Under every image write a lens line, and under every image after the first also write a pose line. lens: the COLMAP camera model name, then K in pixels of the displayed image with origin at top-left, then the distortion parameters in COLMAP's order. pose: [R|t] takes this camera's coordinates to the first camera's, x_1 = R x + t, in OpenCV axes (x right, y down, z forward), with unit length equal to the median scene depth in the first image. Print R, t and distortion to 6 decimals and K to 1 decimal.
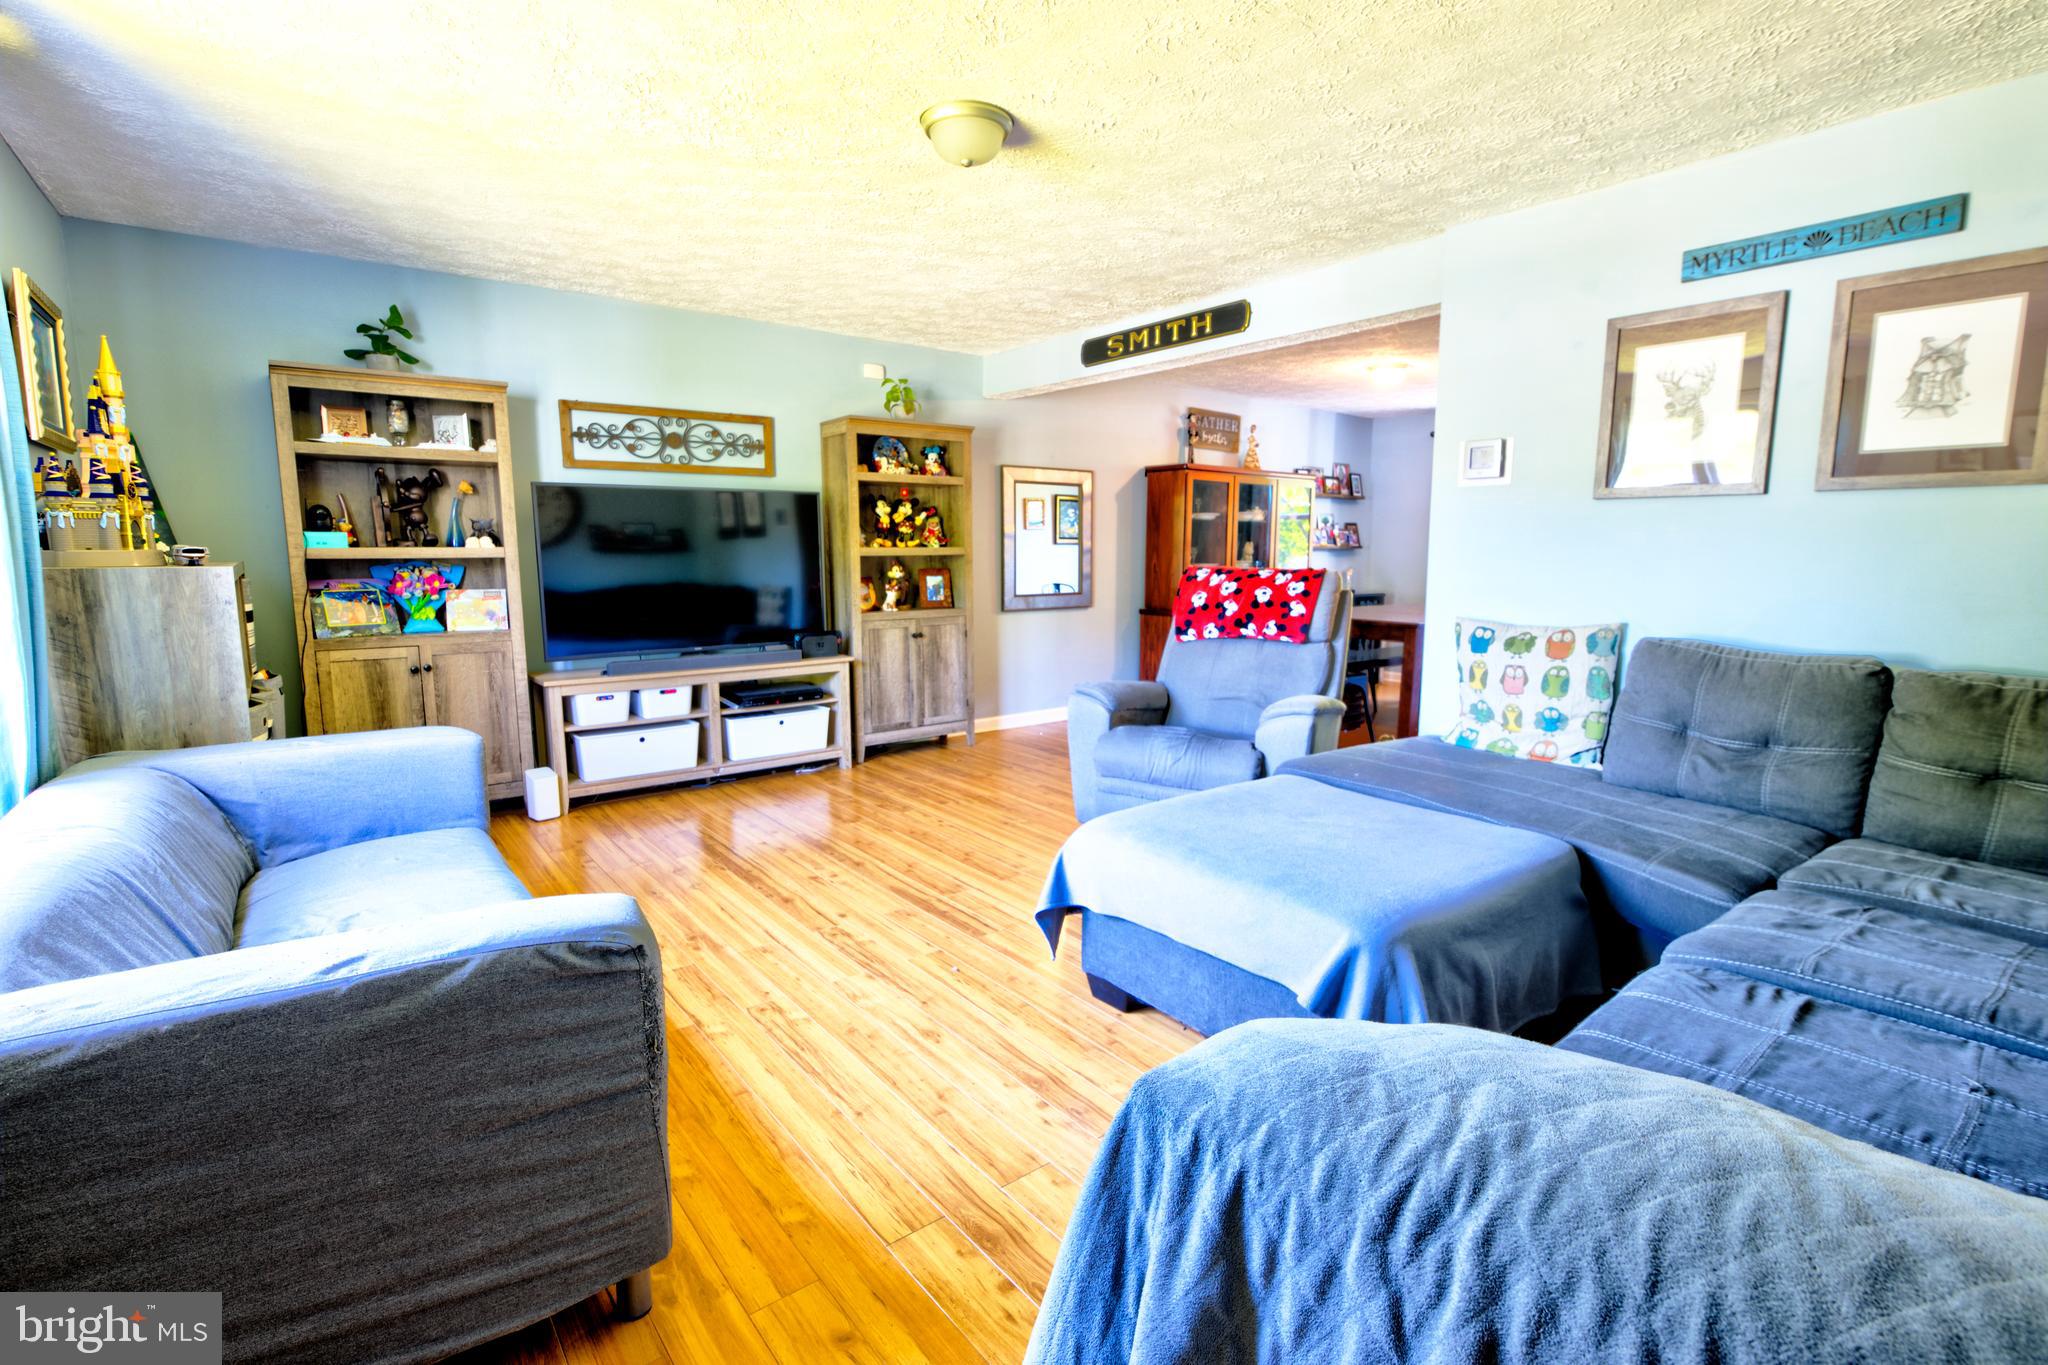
lens RADIAL K [[934.4, 0, 1024.3], [0, 934.4, 682.0], [0, 0, 1]] dist [-0.018518, -0.000094]
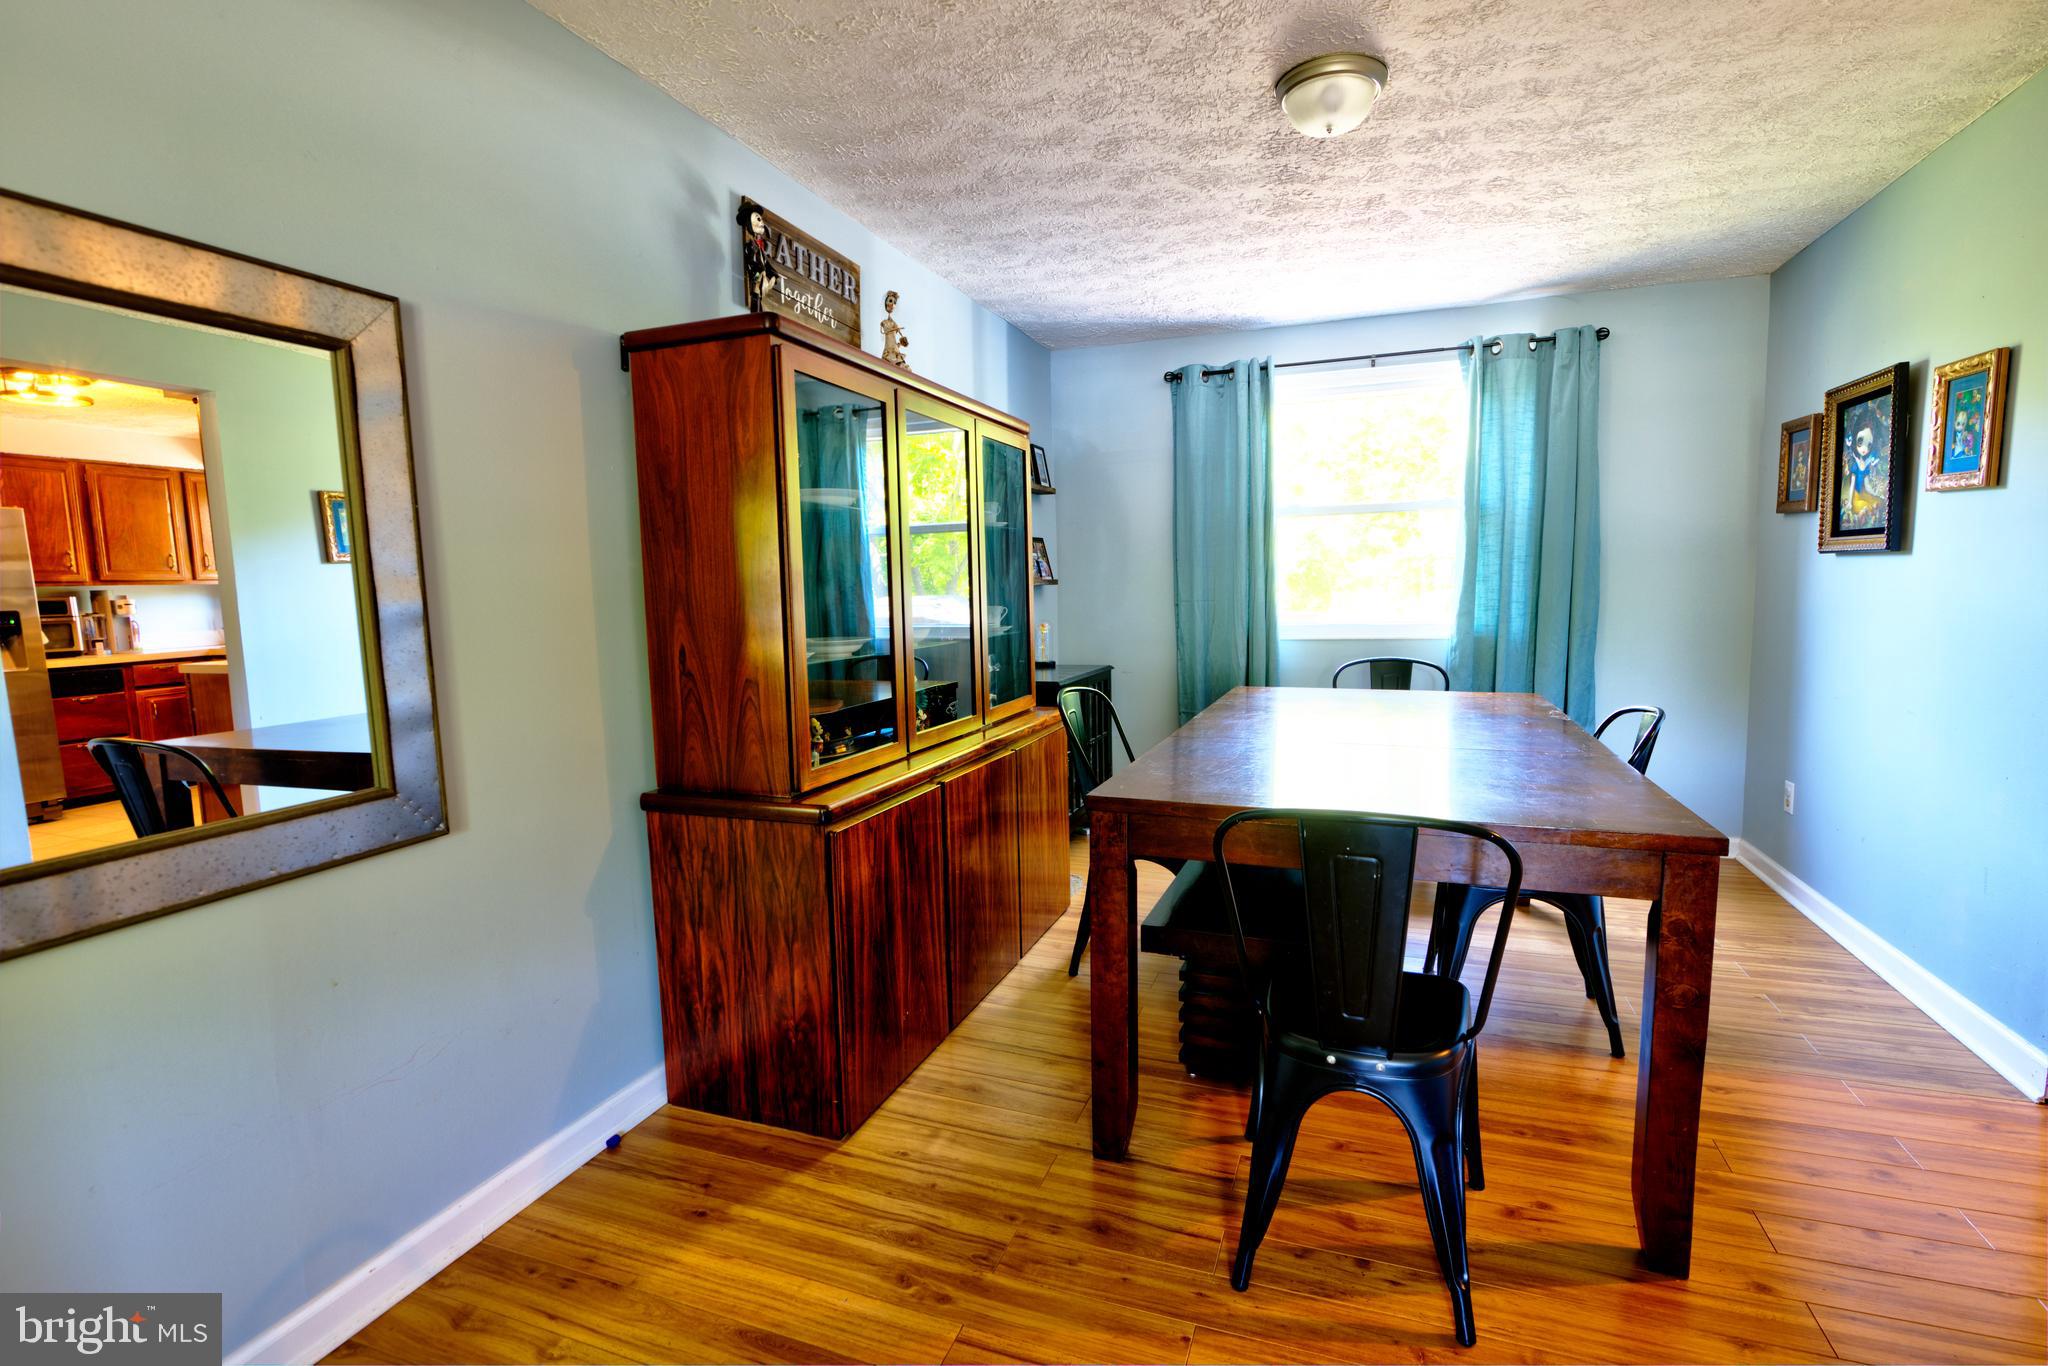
lens RADIAL K [[934.4, 0, 1034.5], [0, 934.4, 684.6], [0, 0, 1]] dist [-0.018518, -0.000094]
pose [[0.847533, -0.078596, 0.524891, 0.133338], [0.098640, 0.995070, -0.010274, -0.176146], [-0.521496, 0.060482, 0.851107, 1.190801]]
